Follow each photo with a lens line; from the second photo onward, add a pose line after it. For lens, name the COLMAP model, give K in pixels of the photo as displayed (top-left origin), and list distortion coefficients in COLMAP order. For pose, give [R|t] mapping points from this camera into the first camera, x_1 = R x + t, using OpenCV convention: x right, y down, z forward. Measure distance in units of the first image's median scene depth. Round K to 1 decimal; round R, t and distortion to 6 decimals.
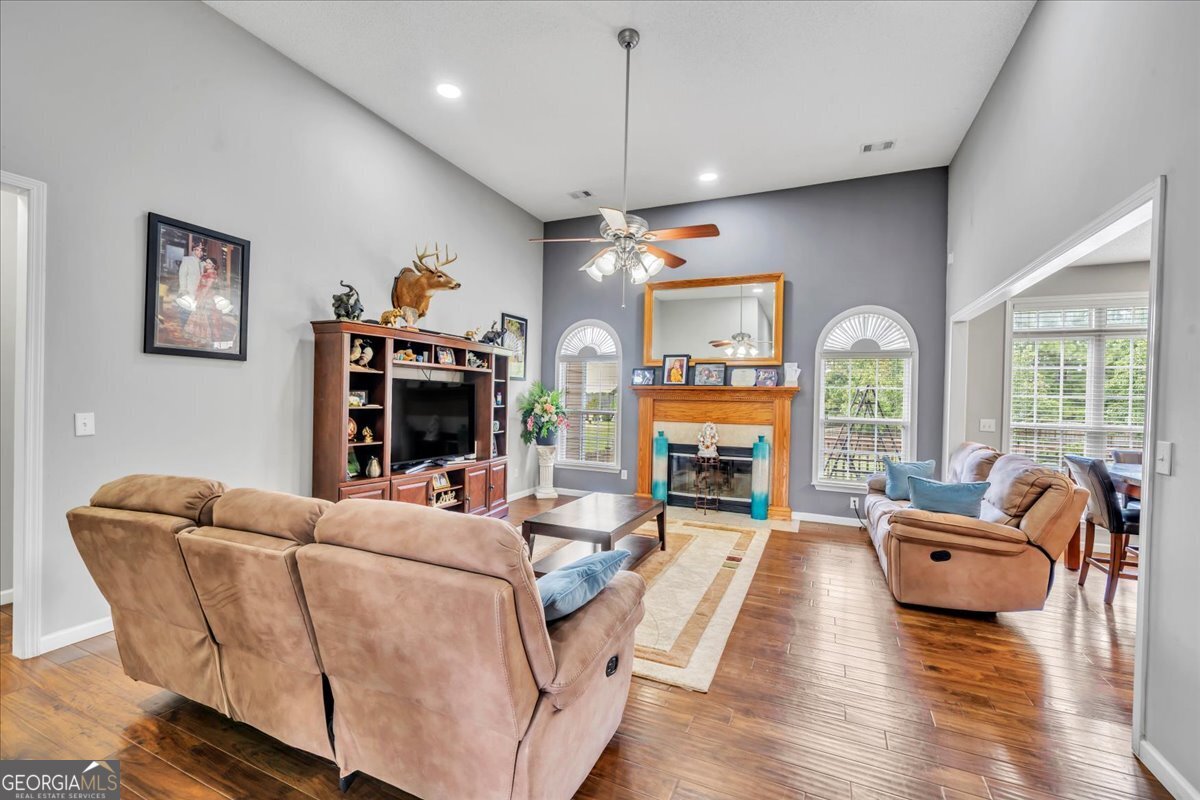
lens RADIAL K [[504.9, 0, 599.7], [0, 504.9, 399.7], [0, 0, 1]] dist [-0.000893, -0.000148]
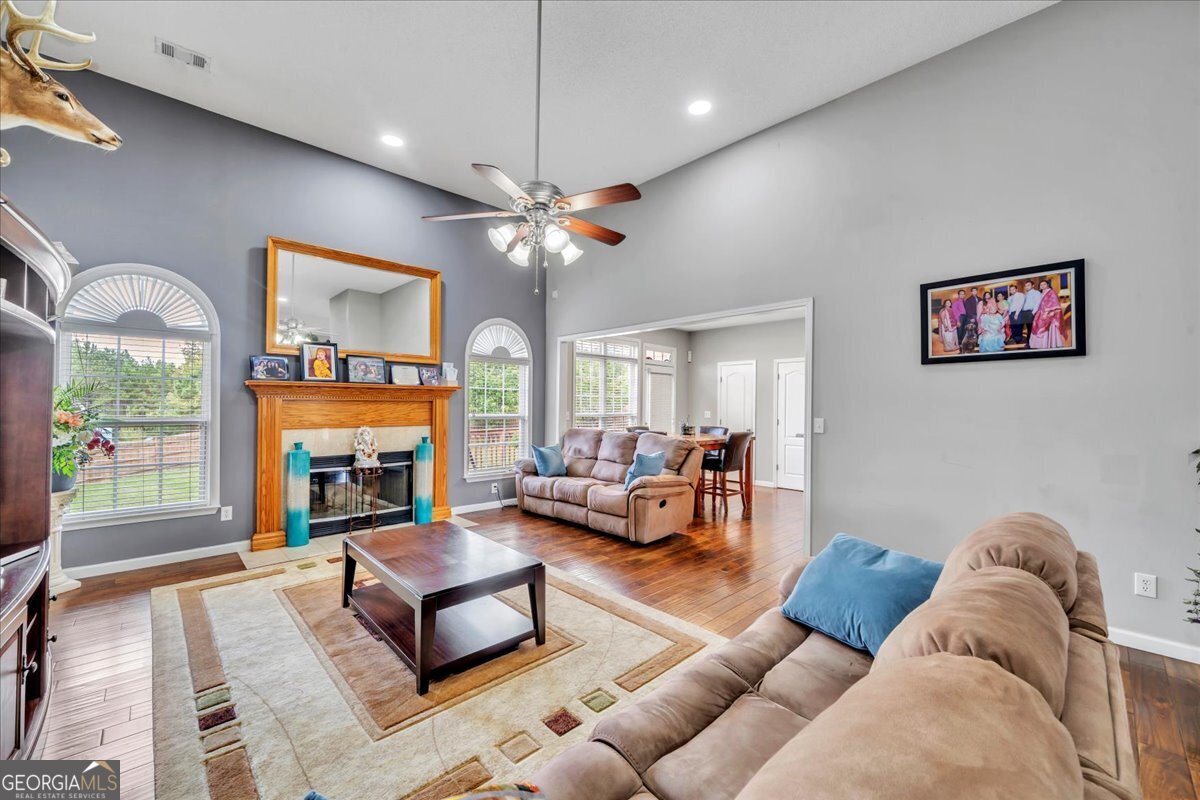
lens RADIAL K [[463.7, 0, 598.2], [0, 463.7, 399.9], [0, 0, 1]] dist [-0.002426, -0.000071]
pose [[0.388946, -0.011149, 0.921193, -0.353505], [0.002709, 0.999936, 0.010958, -0.007430], [-0.921257, -0.001766, 0.388951, 0.343837]]
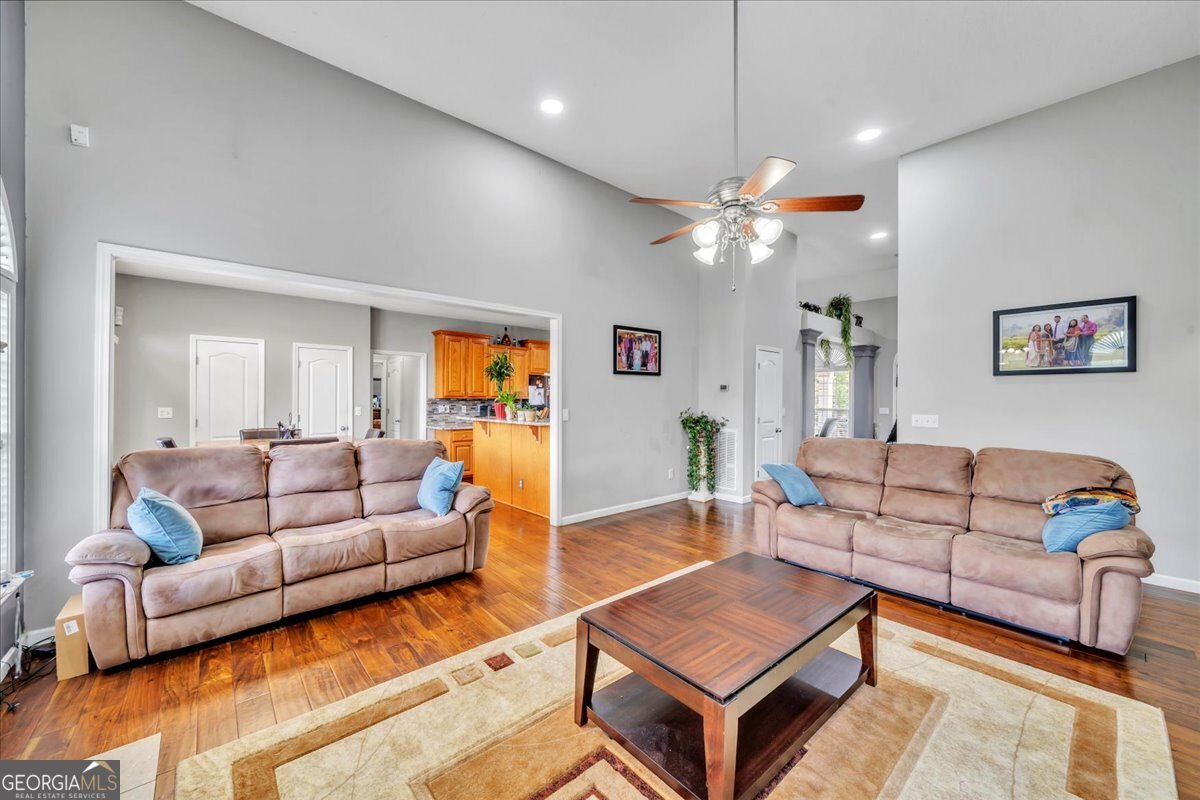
lens RADIAL K [[463.7, 0, 601.3], [0, 463.7, 402.2], [0, 0, 1]] dist [-0.002426, -0.000071]
pose [[-0.903686, -0.028427, 0.427251, -0.052136], [-0.023315, 0.999580, 0.017191, -0.003299], [-0.427561, 0.005574, -0.903969, 1.032005]]
